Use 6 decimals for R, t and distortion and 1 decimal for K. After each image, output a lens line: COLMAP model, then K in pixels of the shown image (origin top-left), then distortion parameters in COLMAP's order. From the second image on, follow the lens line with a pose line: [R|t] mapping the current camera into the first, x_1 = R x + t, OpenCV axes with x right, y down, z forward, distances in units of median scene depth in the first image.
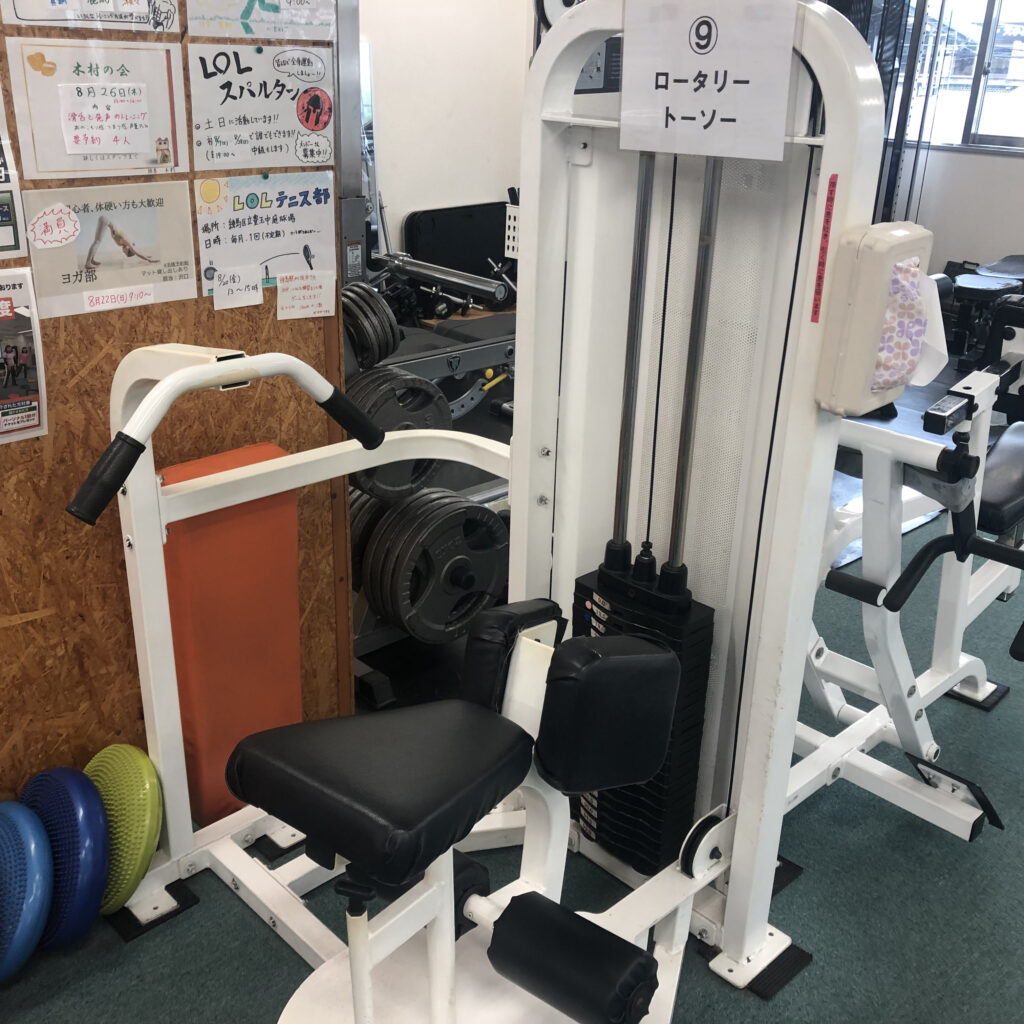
lens RADIAL K [[1109.8, 0, 510.9], [0, 1109.8, 510.4], [0, 0, 1]] dist [0.010416, 0.000000]
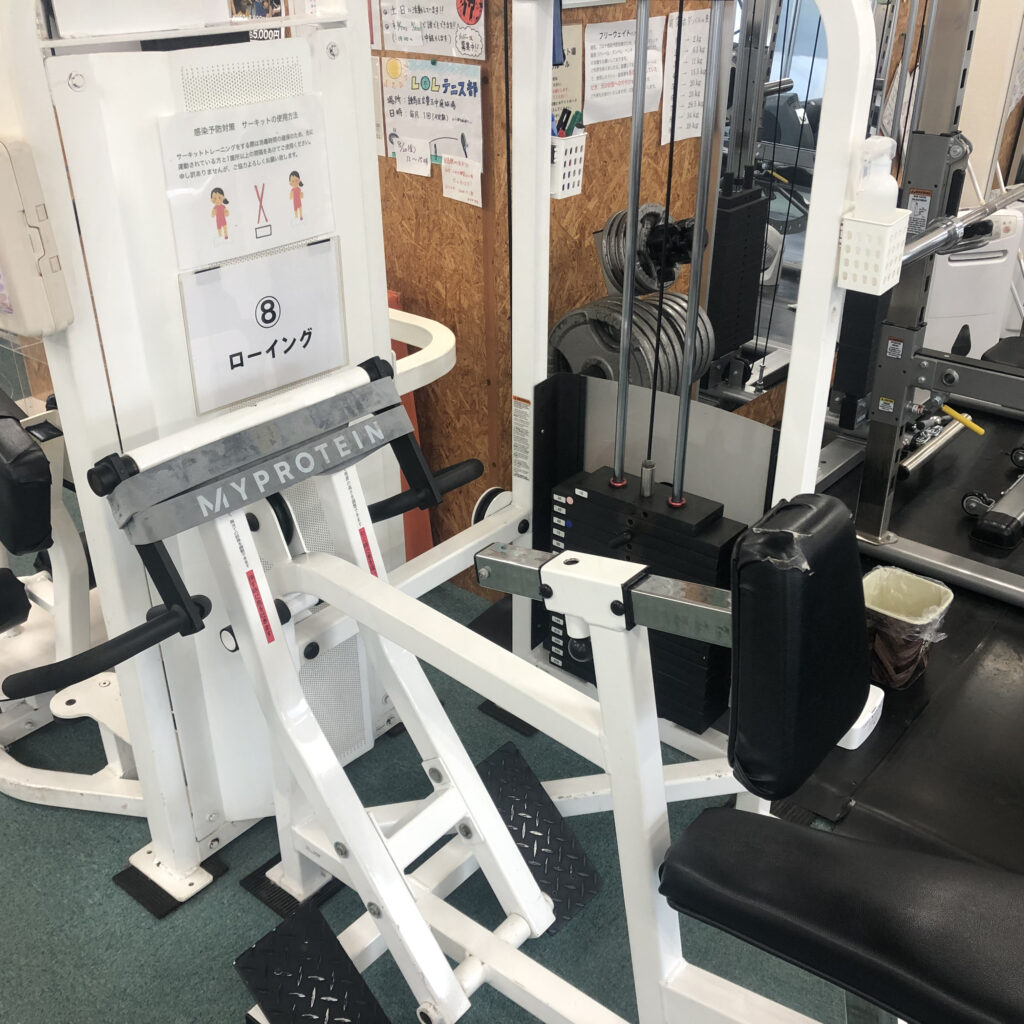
lens RADIAL K [[1109.8, 0, 511.8], [0, 1109.8, 516.3], [0, 0, 1]] dist [0.010416, 0.000000]
pose [[0.131921, 0.439905, -0.888302, 0.976071], [-0.380861, 0.849843, 0.364297, -0.345235], [0.915173, 0.290261, 0.279655, 0.877882]]
